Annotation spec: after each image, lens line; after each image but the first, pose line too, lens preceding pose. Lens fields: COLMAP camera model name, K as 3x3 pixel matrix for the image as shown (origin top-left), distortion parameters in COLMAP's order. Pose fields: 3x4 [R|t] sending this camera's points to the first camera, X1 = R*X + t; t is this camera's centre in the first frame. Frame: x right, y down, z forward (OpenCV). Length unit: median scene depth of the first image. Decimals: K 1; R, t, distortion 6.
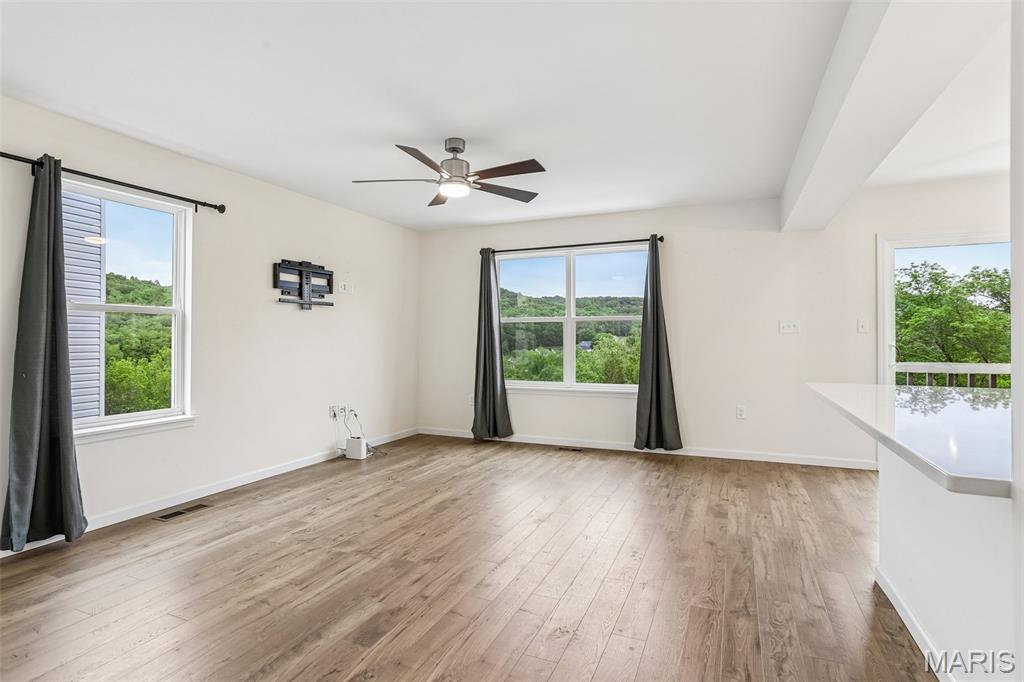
lens RADIAL K [[525.7, 0, 515.1], [0, 525.7, 334.8], [0, 0, 1]] dist [0.023741, 0.003646]
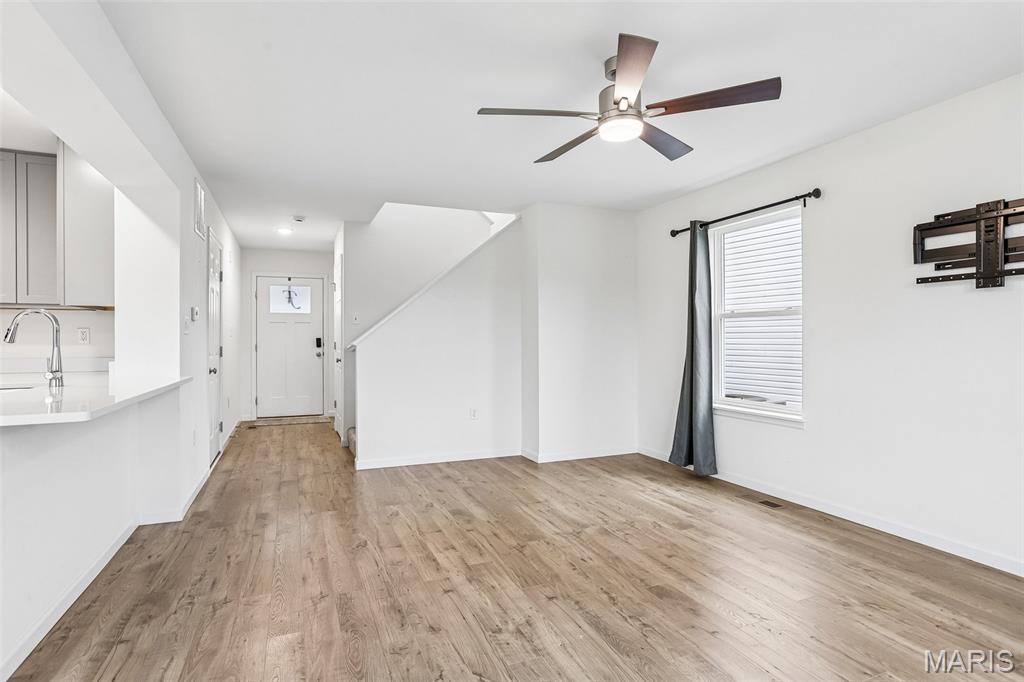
lens RADIAL K [[525.7, 0, 508.0], [0, 525.7, 343.1], [0, 0, 1]] dist [0.023741, 0.003646]
pose [[-0.708052, 0.004174, -0.706148, 0.565882], [0.014156, 0.999865, -0.008283, 0.015116], [0.706019, -0.015861, -0.708016, 1.595315]]
